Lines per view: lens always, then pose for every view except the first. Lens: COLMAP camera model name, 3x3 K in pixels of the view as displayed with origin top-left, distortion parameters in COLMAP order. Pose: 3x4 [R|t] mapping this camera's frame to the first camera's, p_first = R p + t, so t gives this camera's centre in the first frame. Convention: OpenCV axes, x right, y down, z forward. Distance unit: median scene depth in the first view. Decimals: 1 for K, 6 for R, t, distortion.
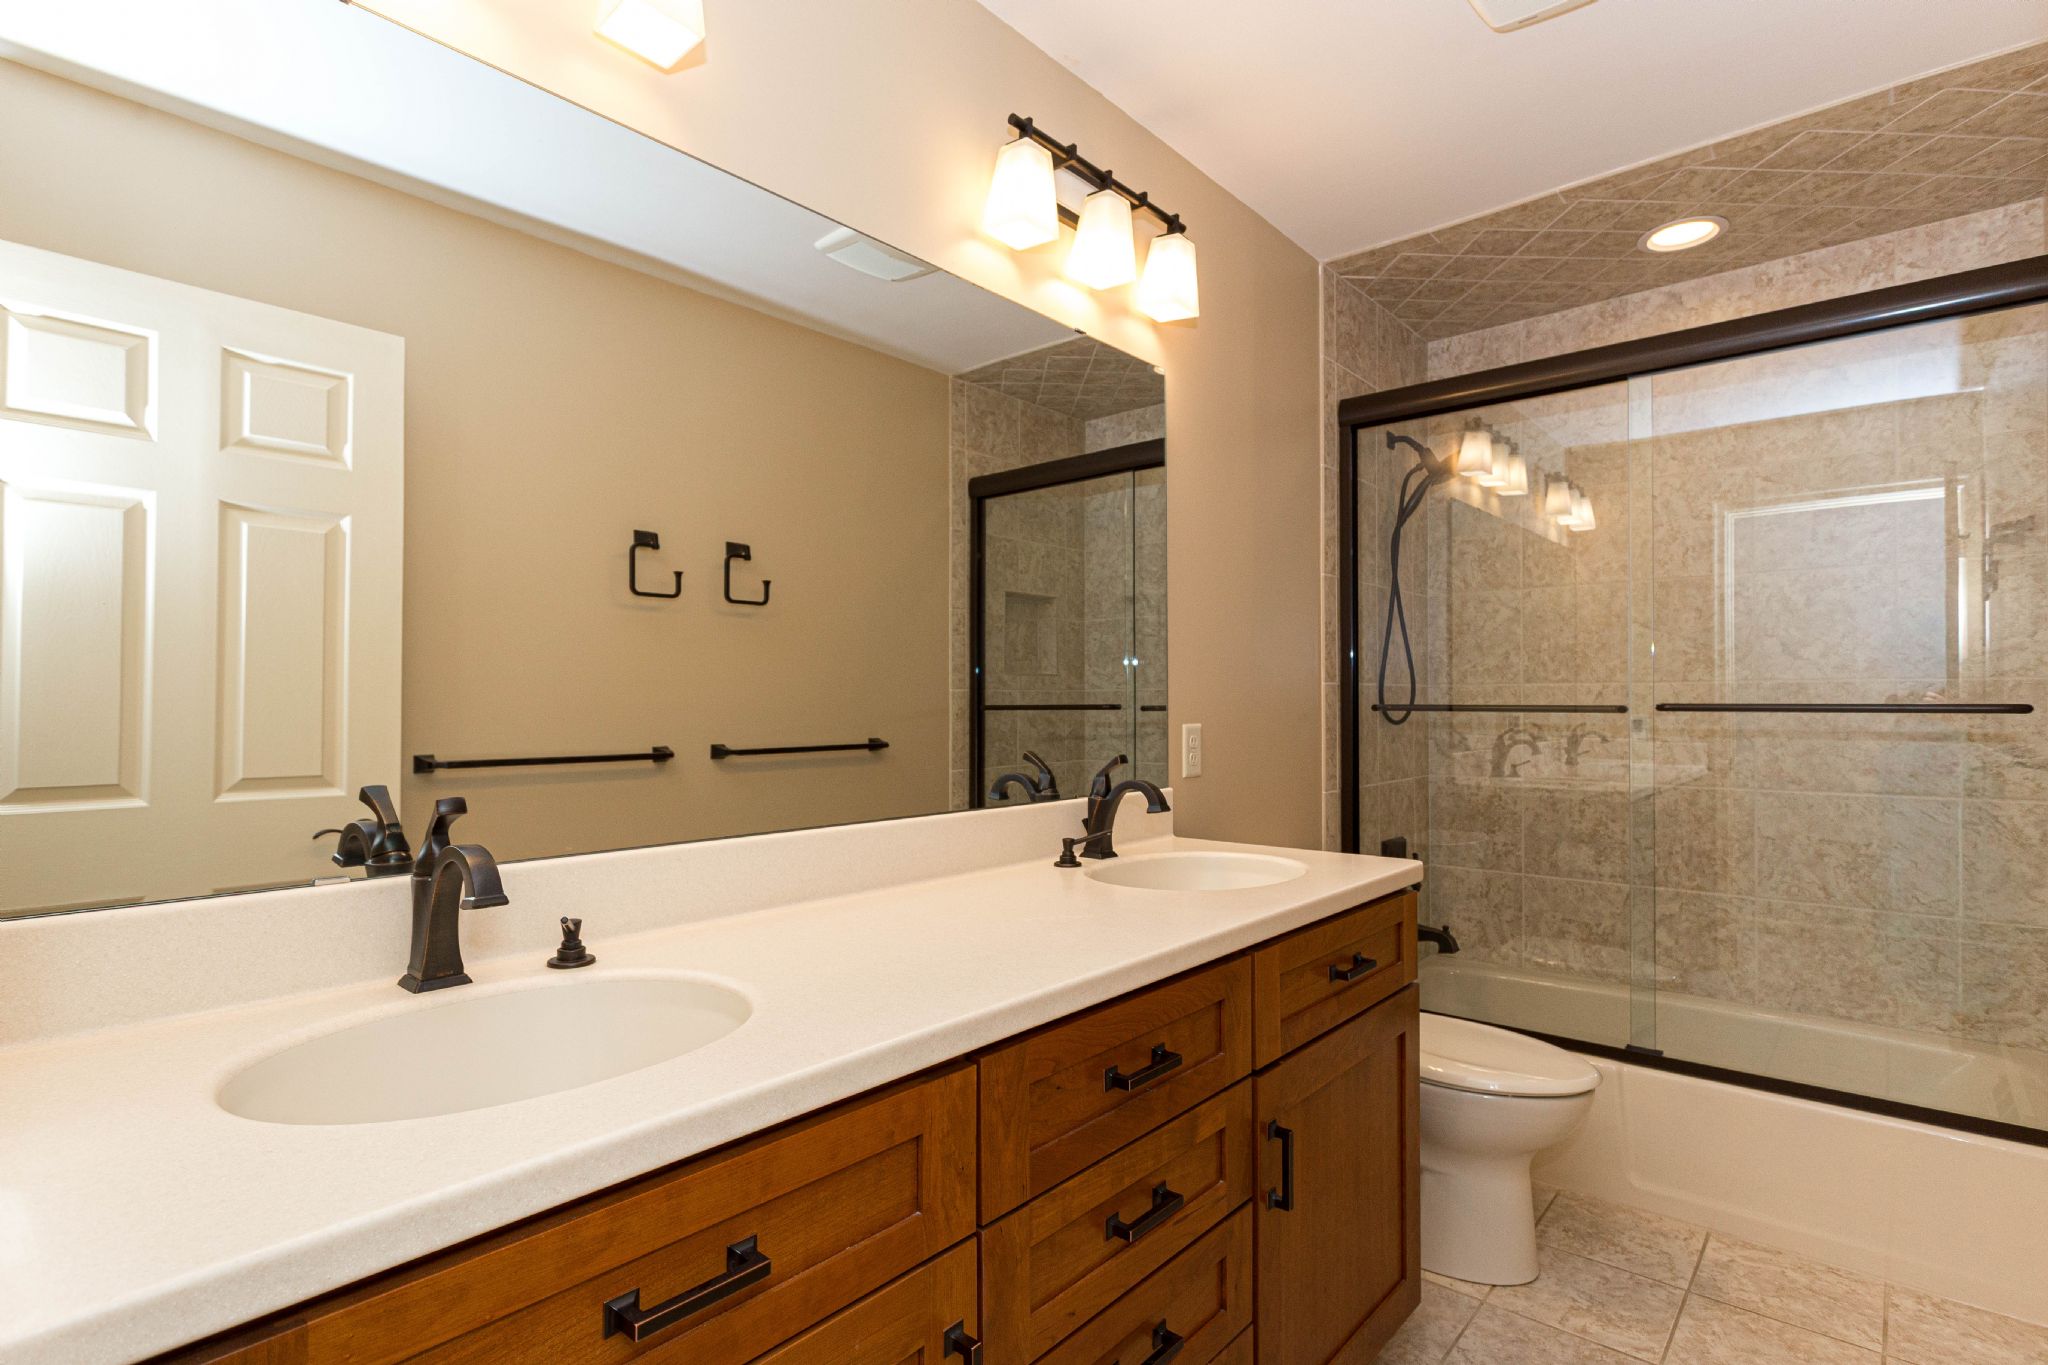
lens RADIAL K [[1003.1, 0, 1050.2], [0, 1003.1, 692.8], [0, 0, 1]] dist [-0.000164, -0.000166]
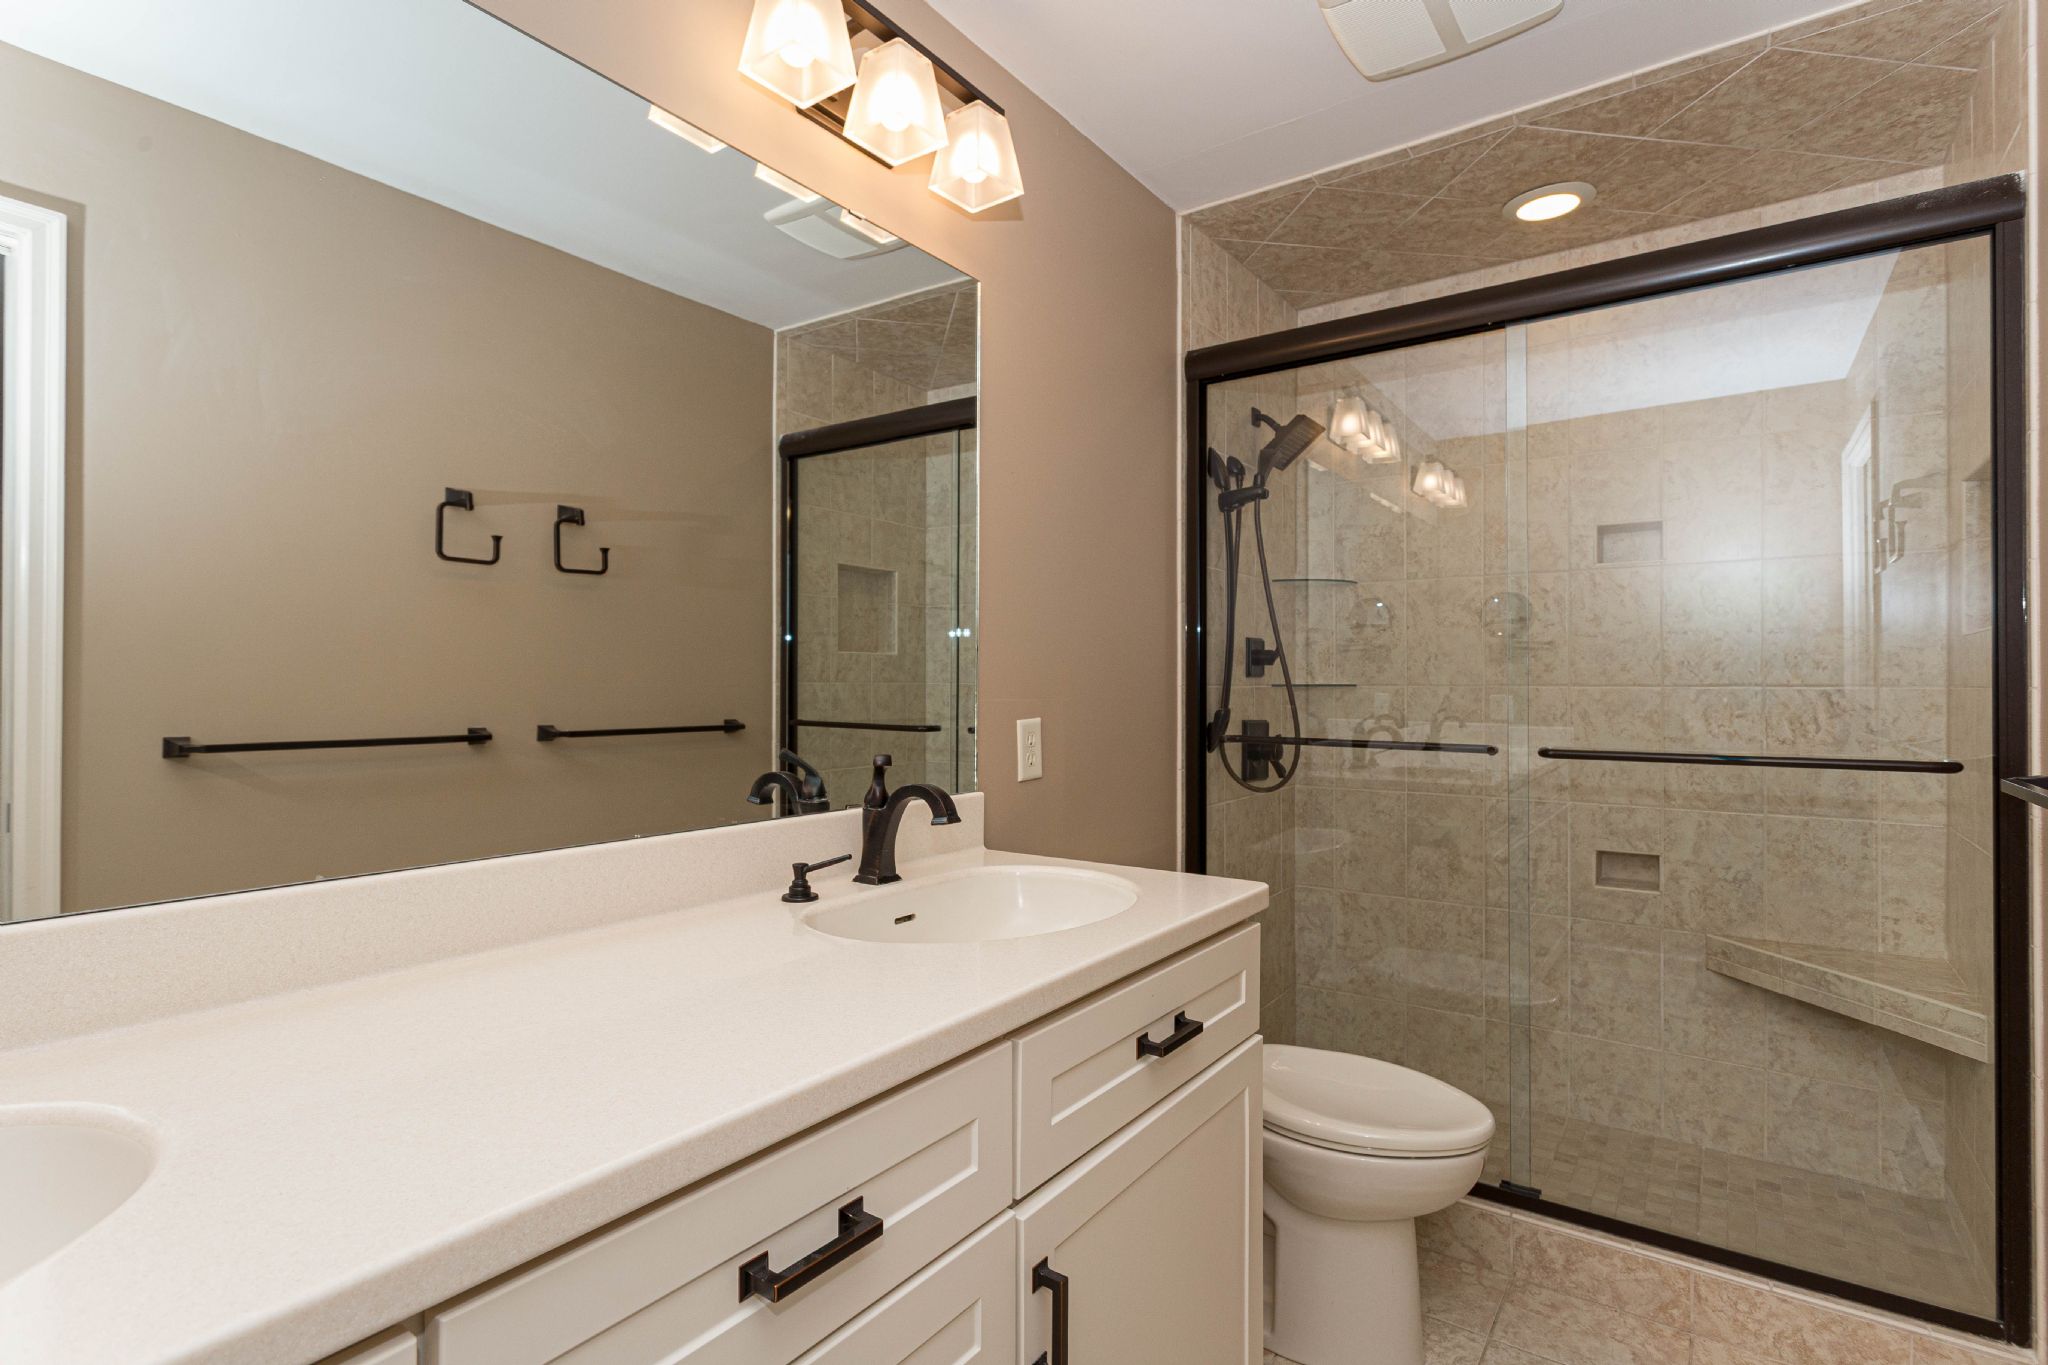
lens RADIAL K [[980.2, 0, 1027.9], [0, 980.2, 665.2], [0, 0, 1]] dist [0.000247, -0.000006]
pose [[0.996993, 0.015112, 0.076002, 0.079016], [-0.014478, 0.999856, -0.008886, -0.004272], [-0.076125, 0.007759, 0.997068, 0.143746]]
